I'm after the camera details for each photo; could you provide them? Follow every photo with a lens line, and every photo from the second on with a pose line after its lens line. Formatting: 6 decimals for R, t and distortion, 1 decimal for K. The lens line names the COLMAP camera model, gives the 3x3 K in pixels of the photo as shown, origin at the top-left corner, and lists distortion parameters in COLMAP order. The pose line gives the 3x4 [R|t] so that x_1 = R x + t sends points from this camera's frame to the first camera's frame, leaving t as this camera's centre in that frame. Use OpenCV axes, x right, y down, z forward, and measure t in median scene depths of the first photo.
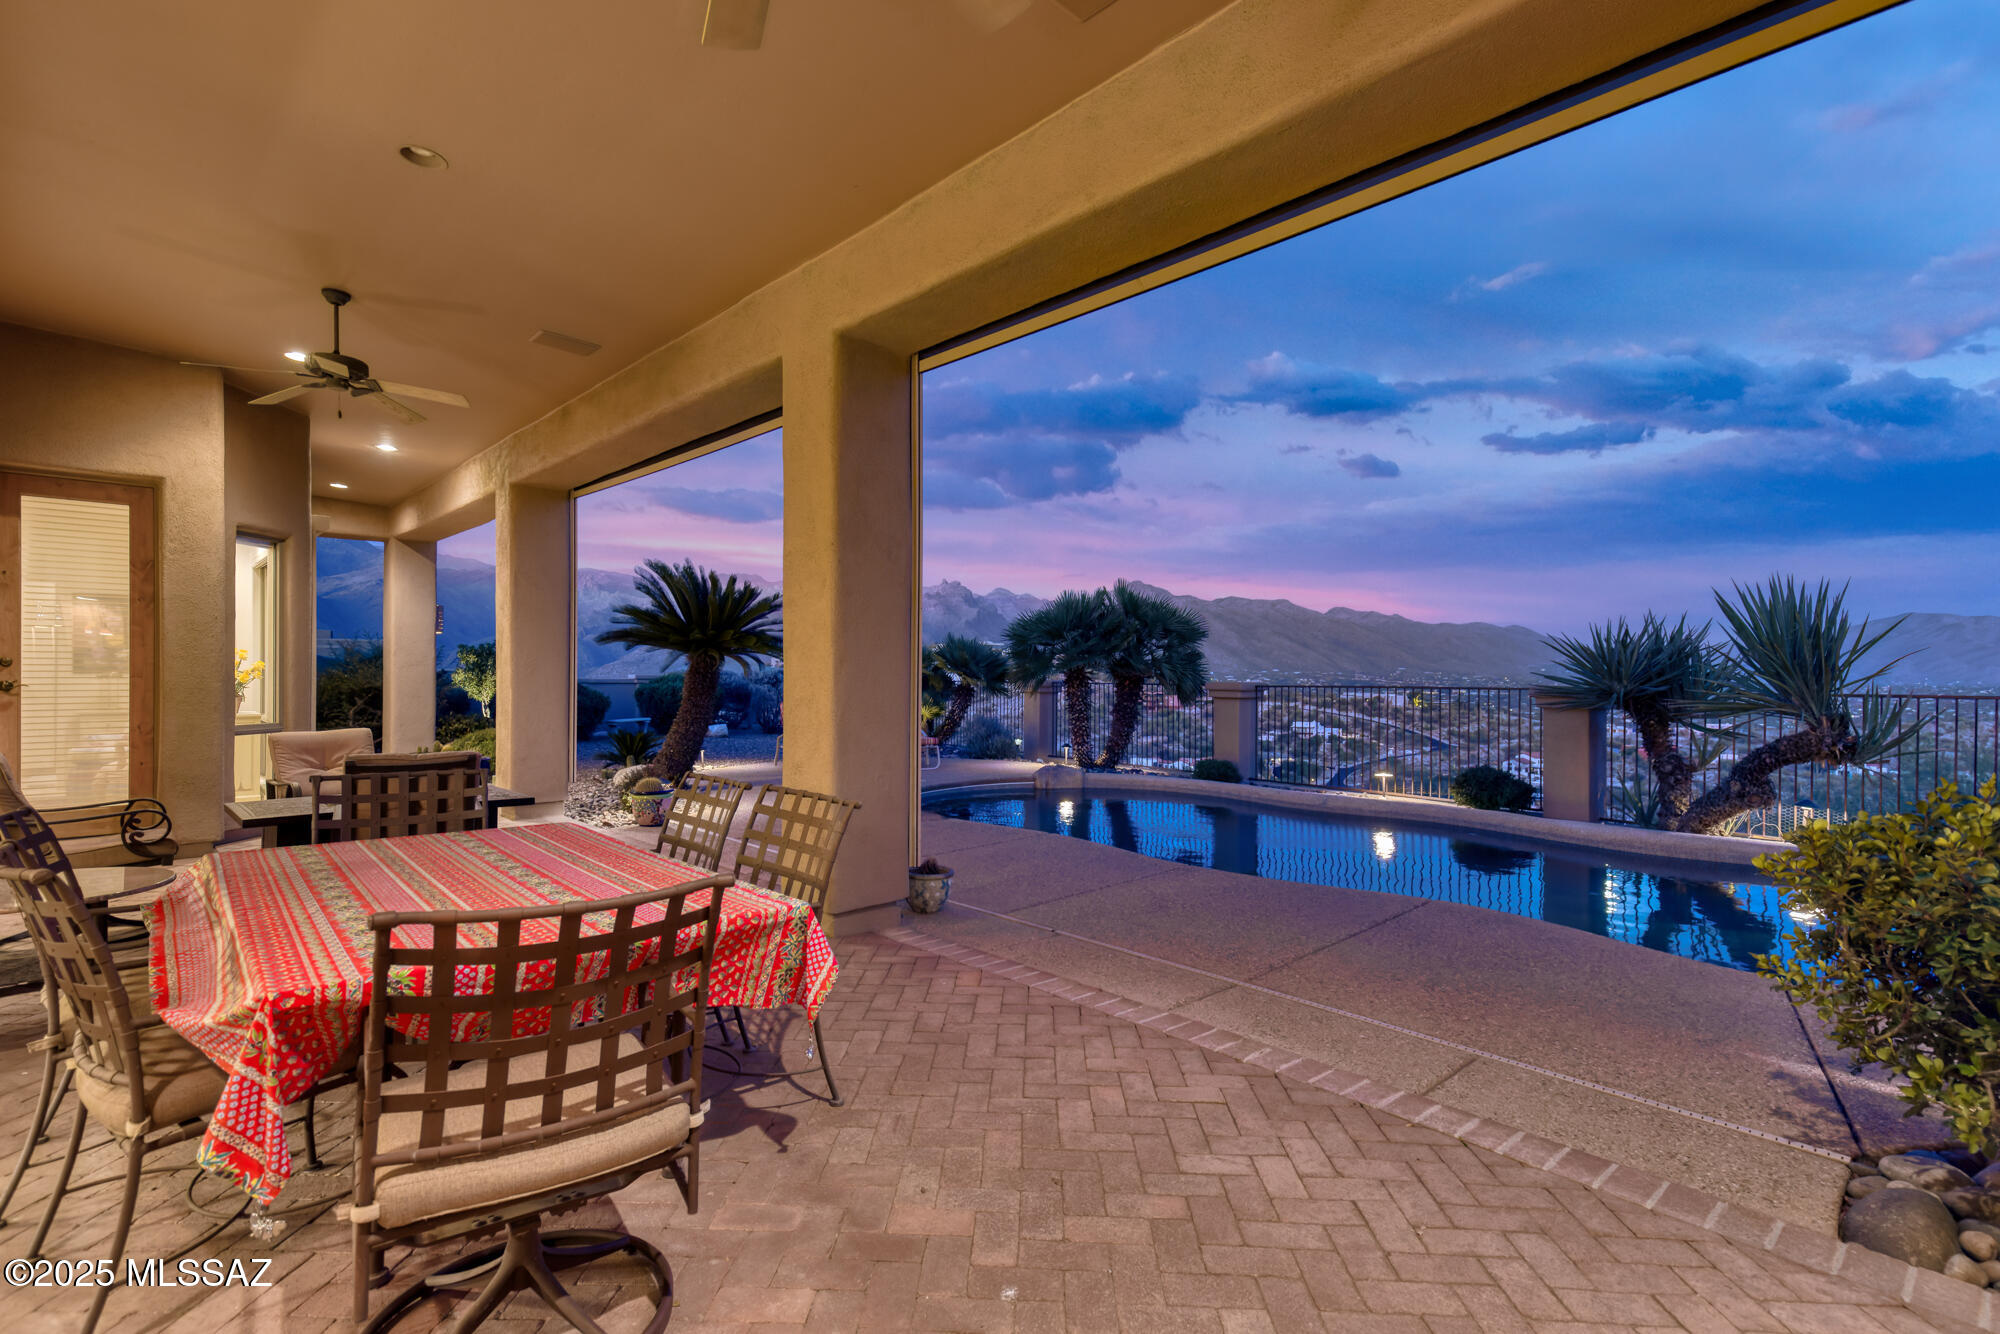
lens RADIAL K [[934.4, 0, 1000.0], [0, 934.4, 667.0], [0, 0, 1]] dist [0.001721, 0.000139]
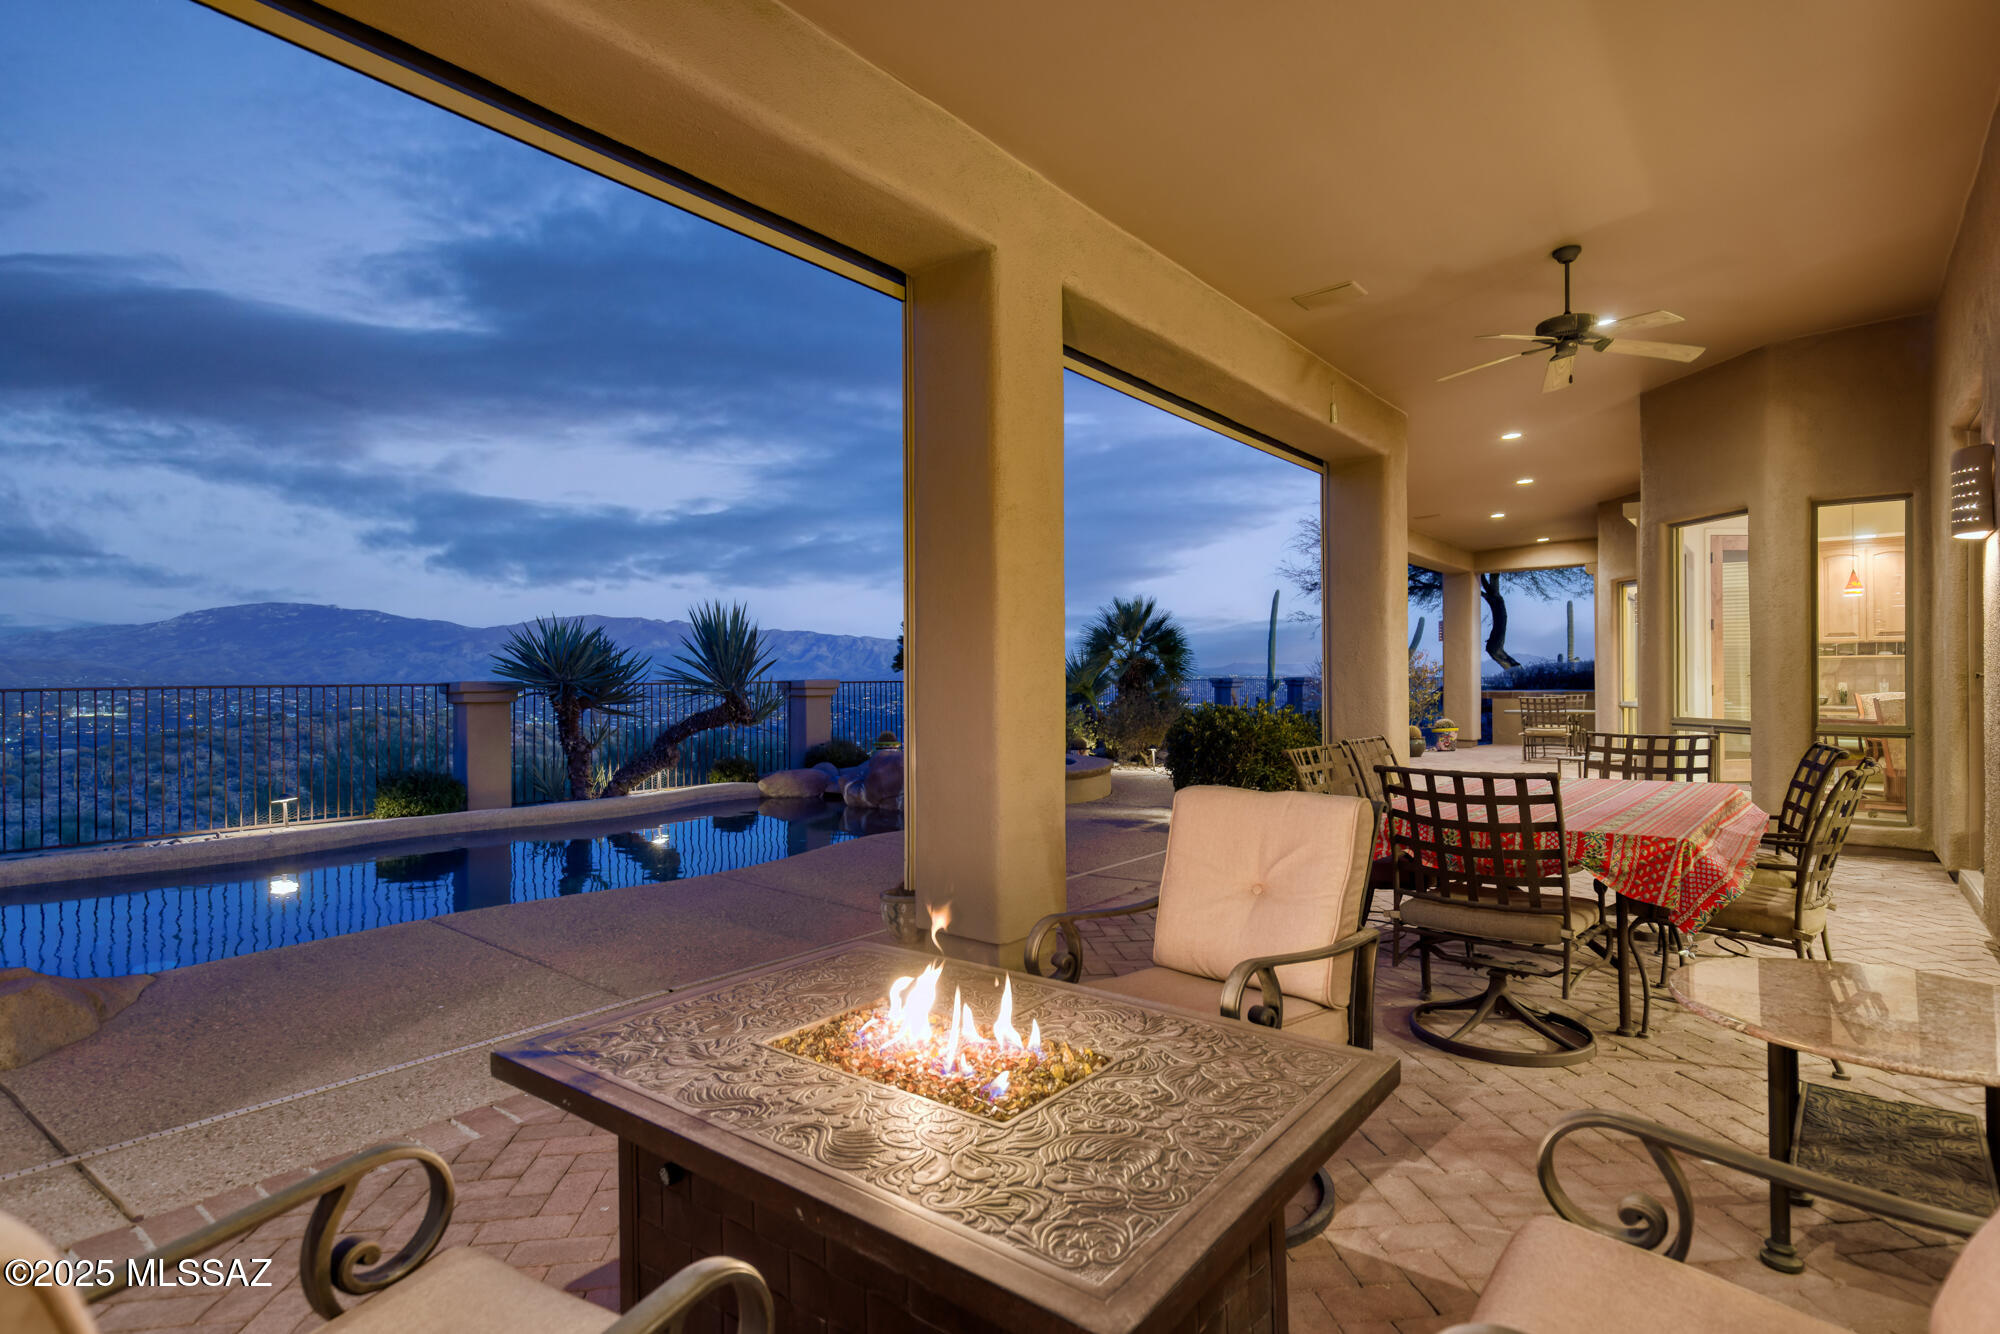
lens RADIAL K [[1027.4, 0, 1000.0], [0, 1027.4, 667.0], [0, 0, 1]] dist [-0.000957, -0.000040]
pose [[-0.191391, -0.002313, 0.981511, -0.704618], [0.000580, 0.999997, 0.002469, 0.003633], [-0.981514, 0.001041, -0.191389, 0.774392]]
